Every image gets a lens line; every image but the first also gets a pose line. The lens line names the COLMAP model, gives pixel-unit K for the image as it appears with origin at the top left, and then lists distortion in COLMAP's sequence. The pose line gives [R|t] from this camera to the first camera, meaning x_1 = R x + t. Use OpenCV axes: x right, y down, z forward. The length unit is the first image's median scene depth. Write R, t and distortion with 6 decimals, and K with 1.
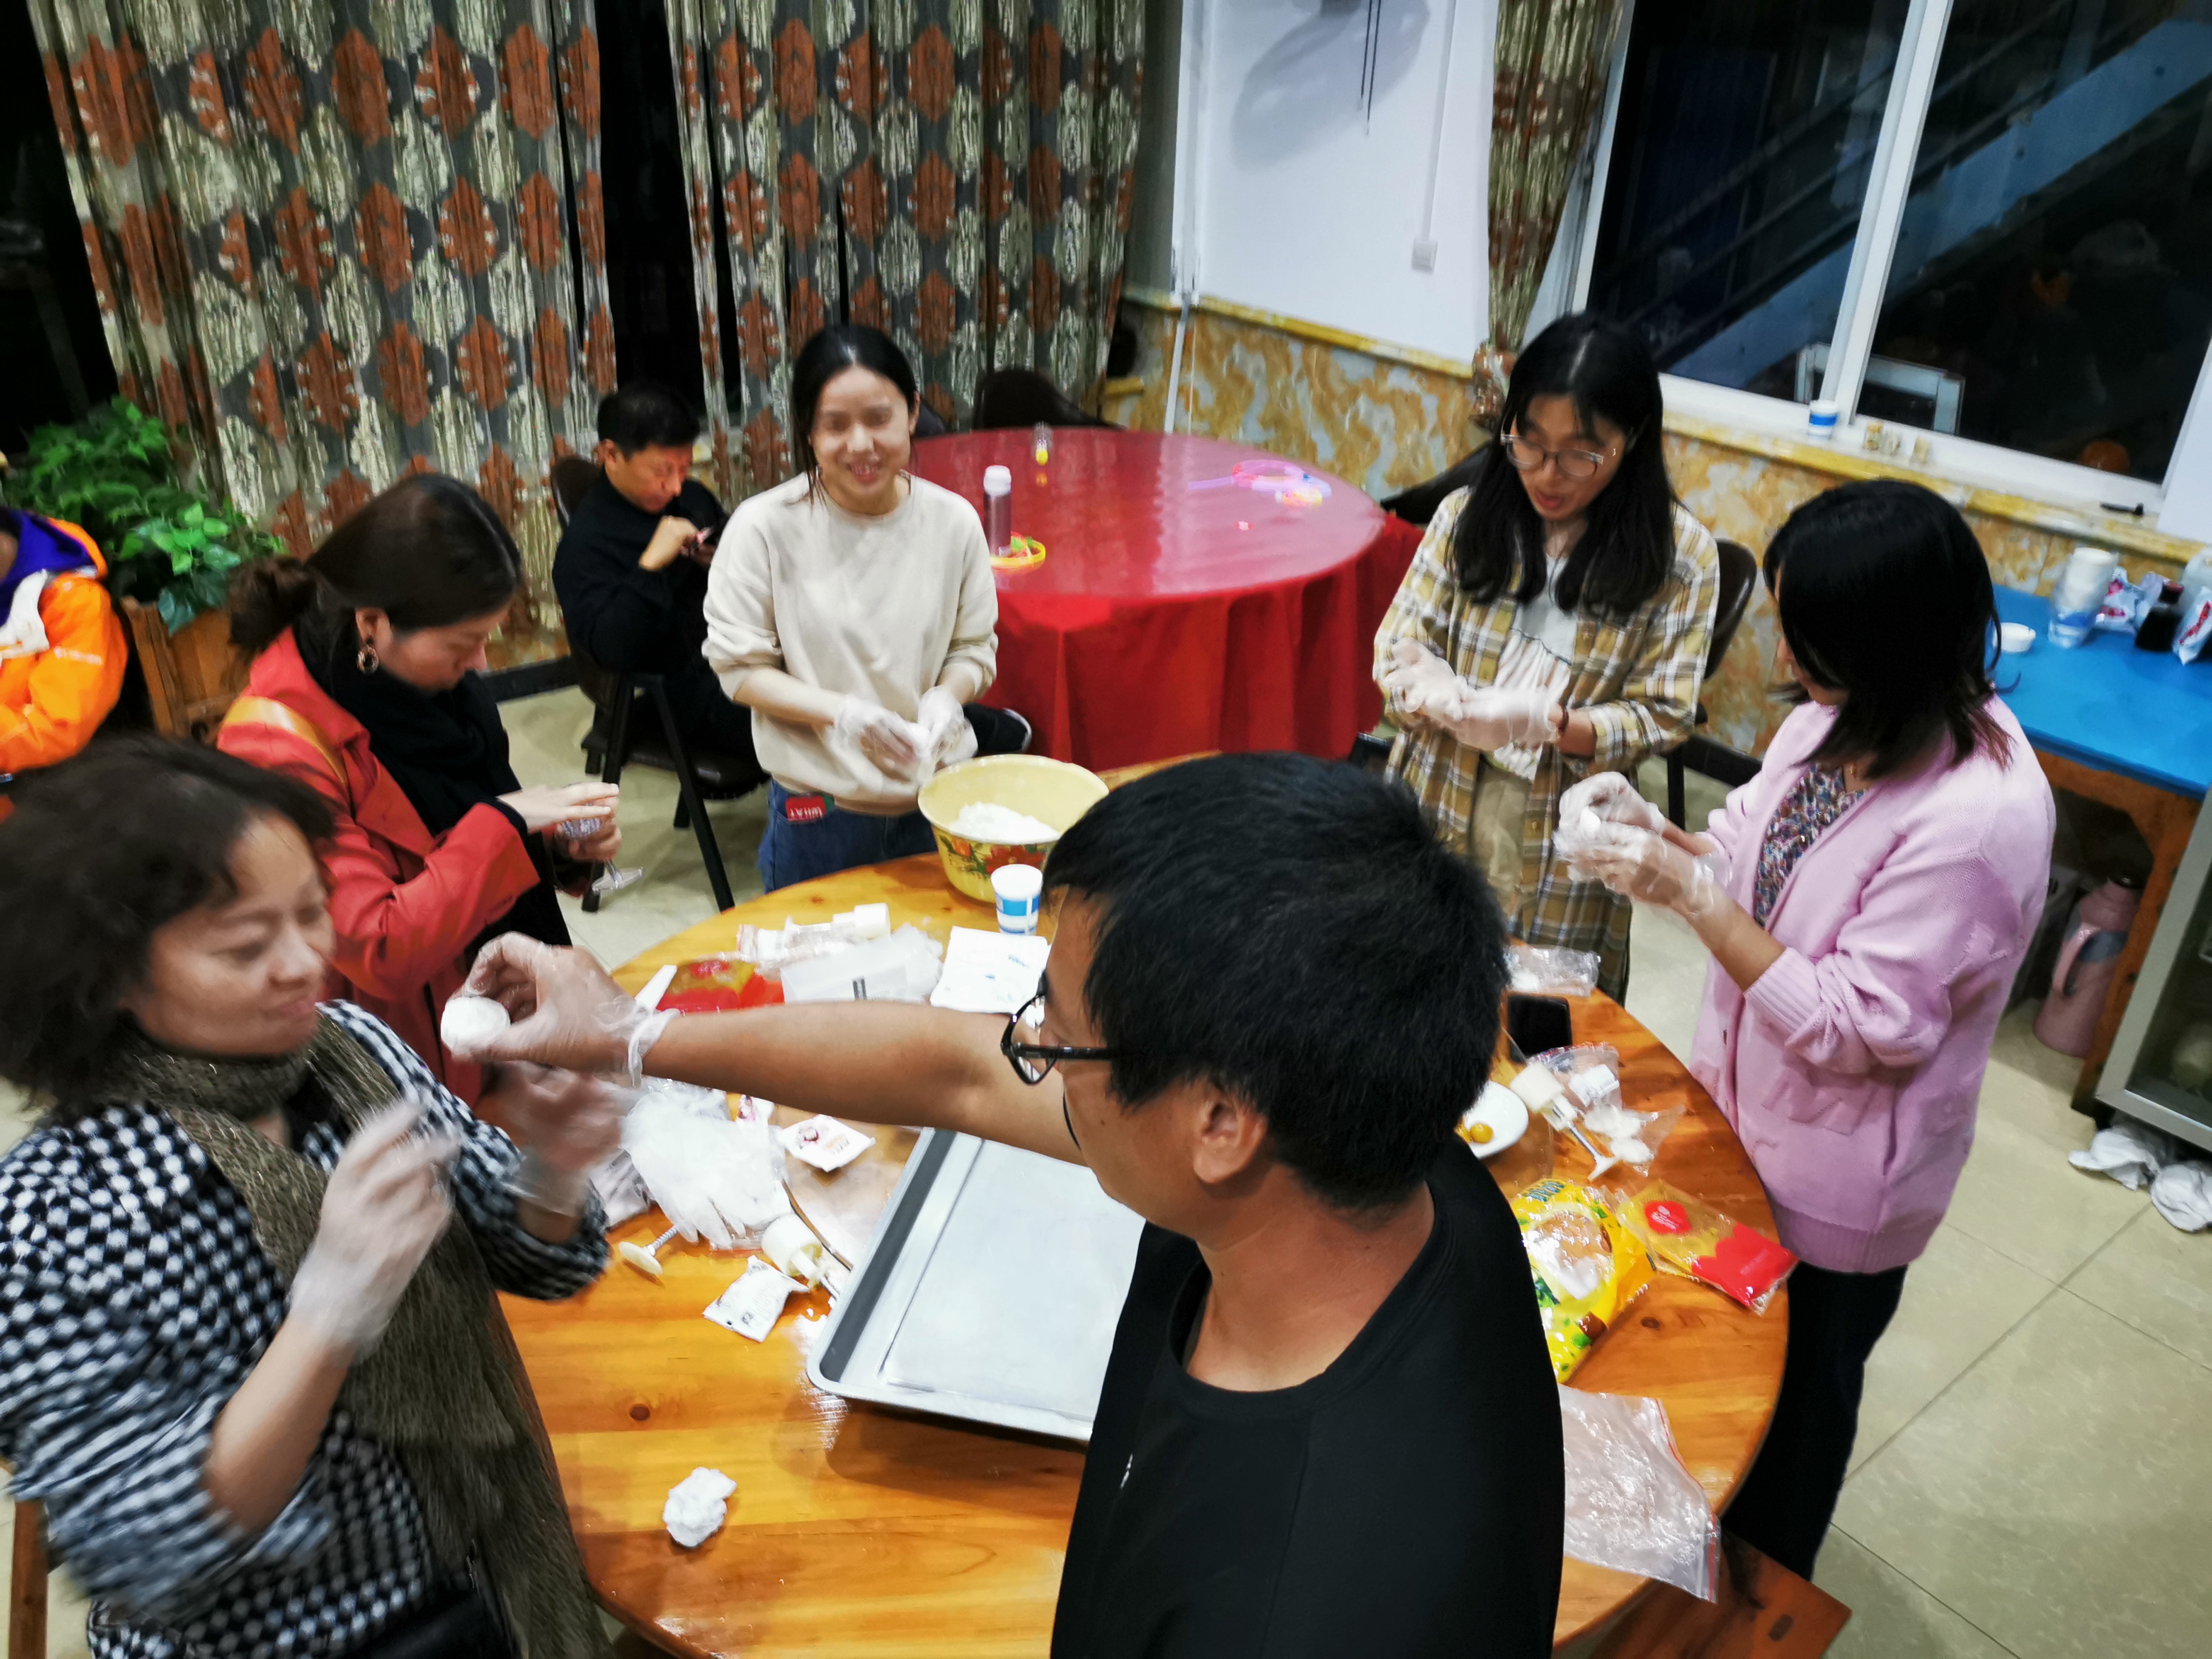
lens RADIAL K [[1736.6, 0, 1106.0], [0, 1736.6, 829.5], [0, 0, 1]] dist [0.007023, -0.008793]
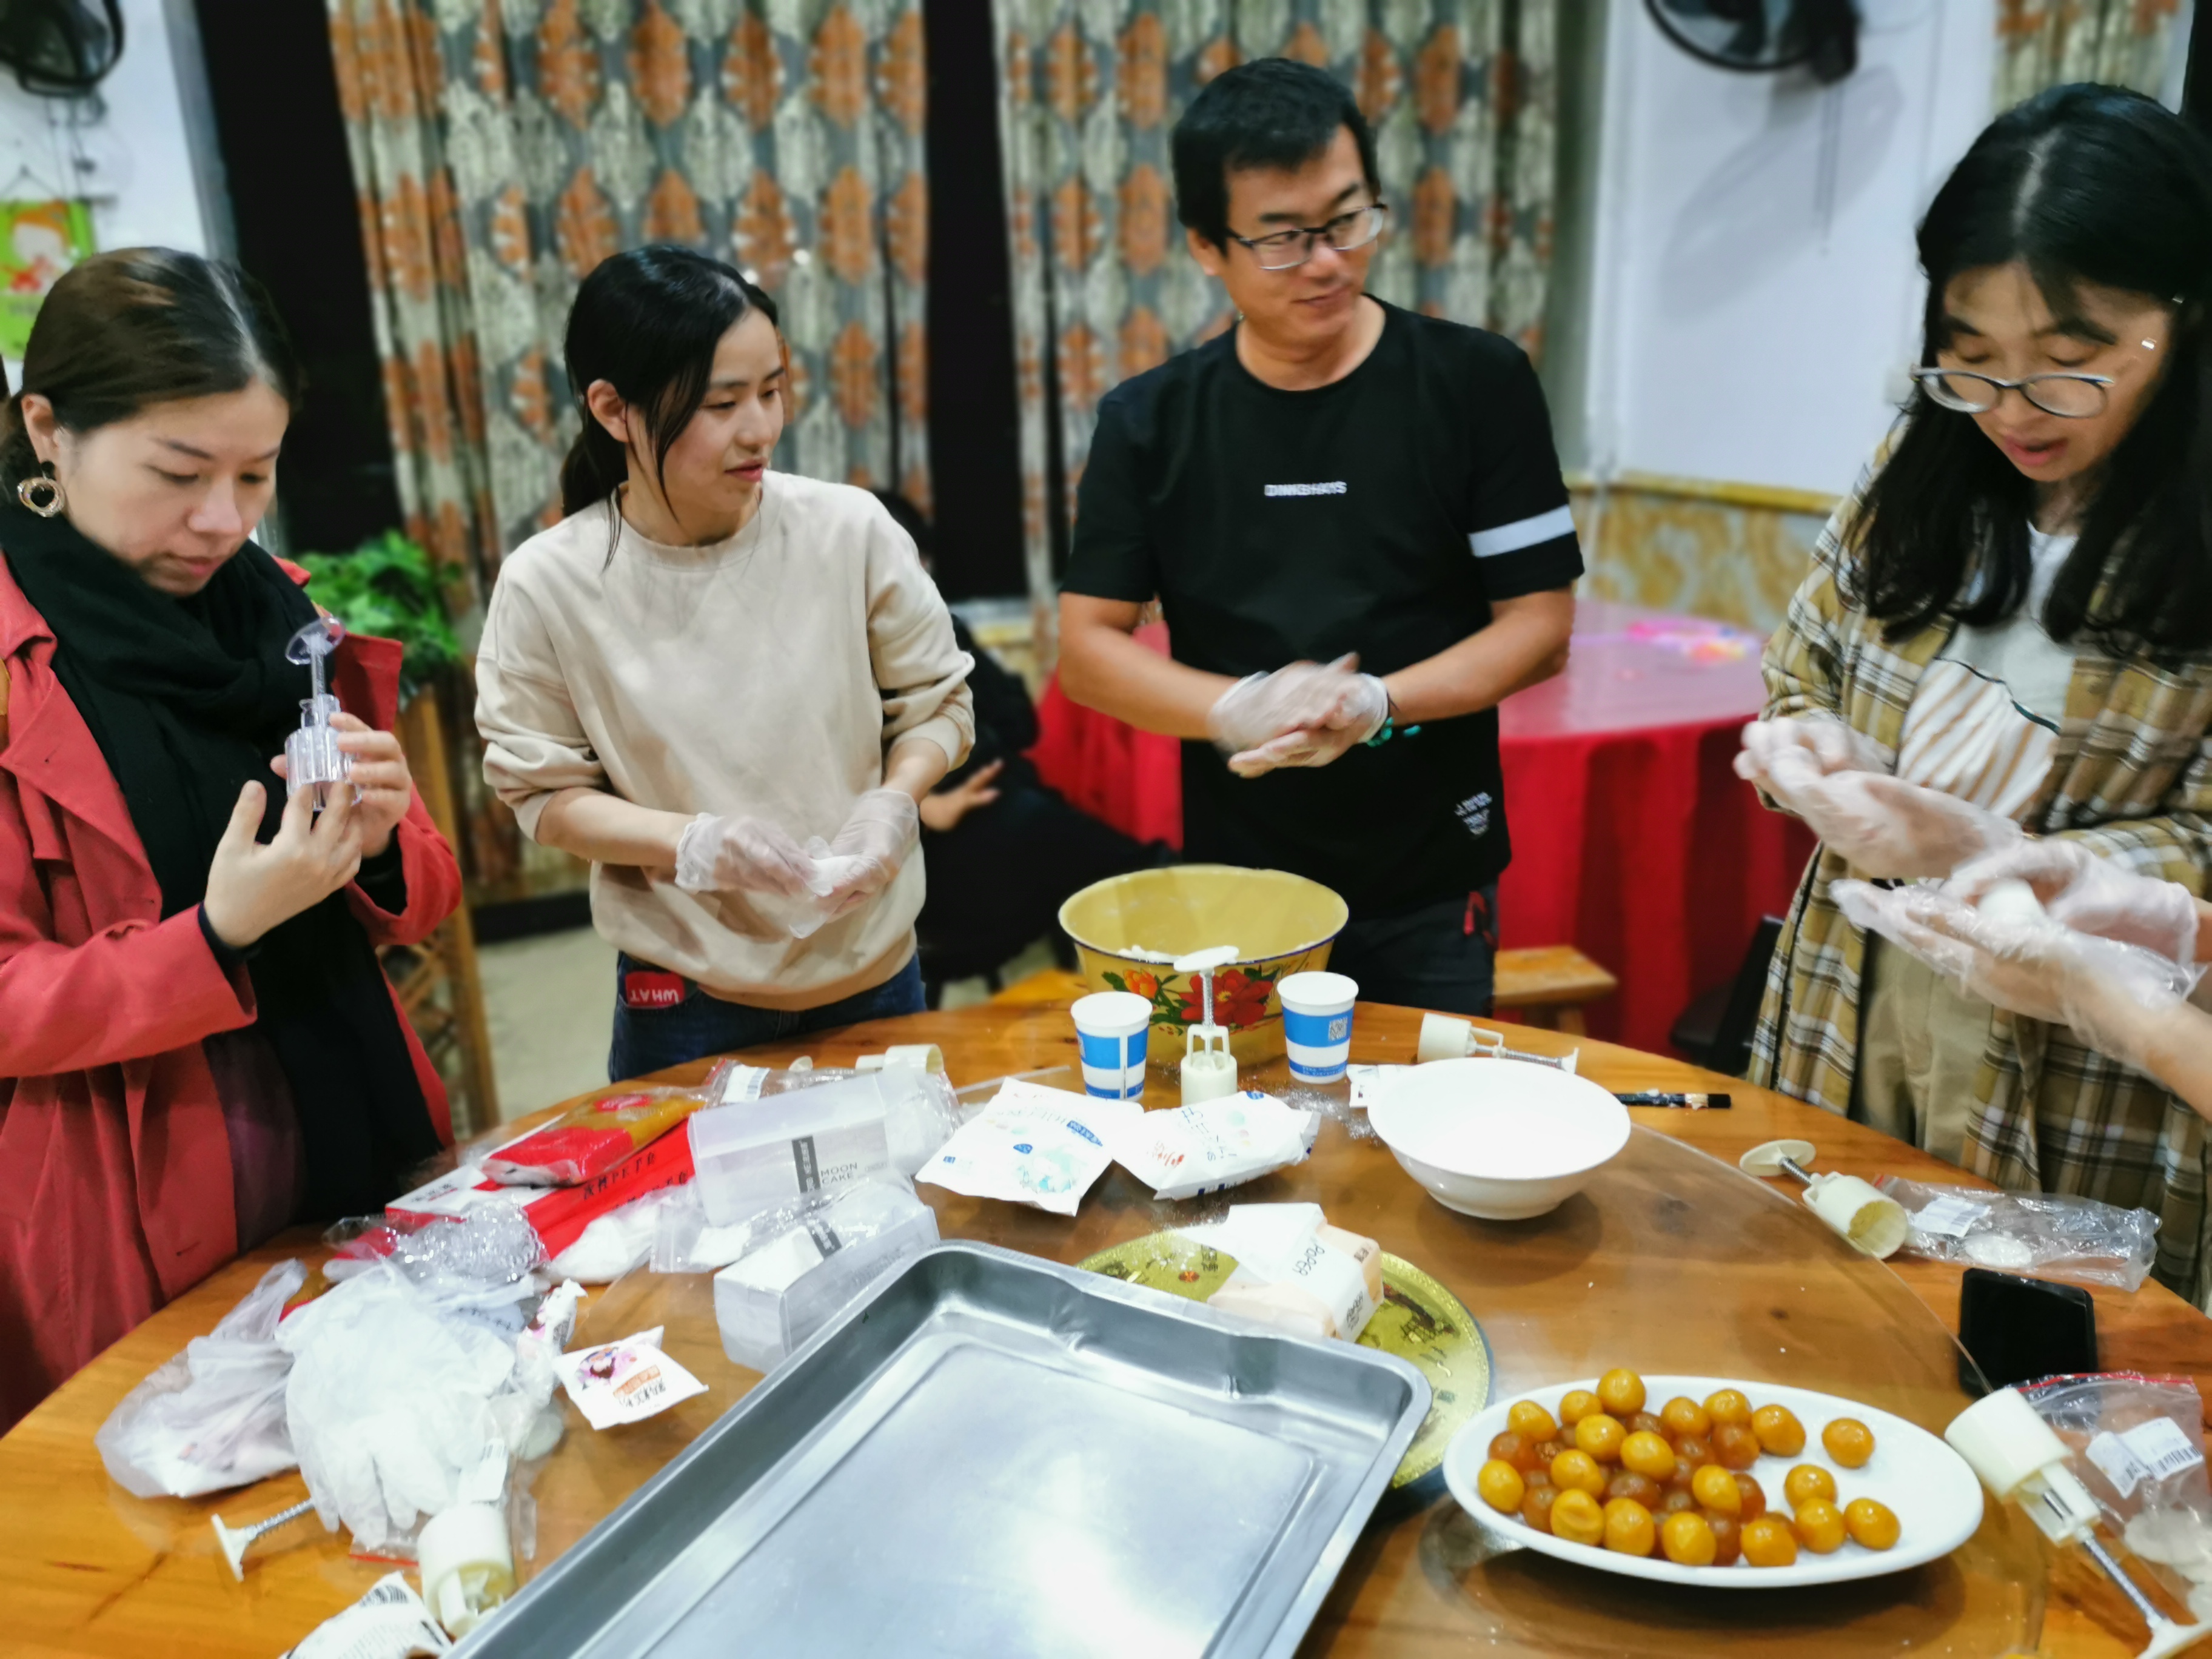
lens RADIAL K [[1742.8, 0, 1106.0], [0, 1742.8, 788.7], [0, 0, 1]] dist [0.041284, -0.007263]
pose [[0.961548, 0.020422, -0.273878, 0.067396], [-0.076207, 0.977911, -0.194632, 0.041575], [0.263854, 0.208020, 0.941865, 0.211686]]
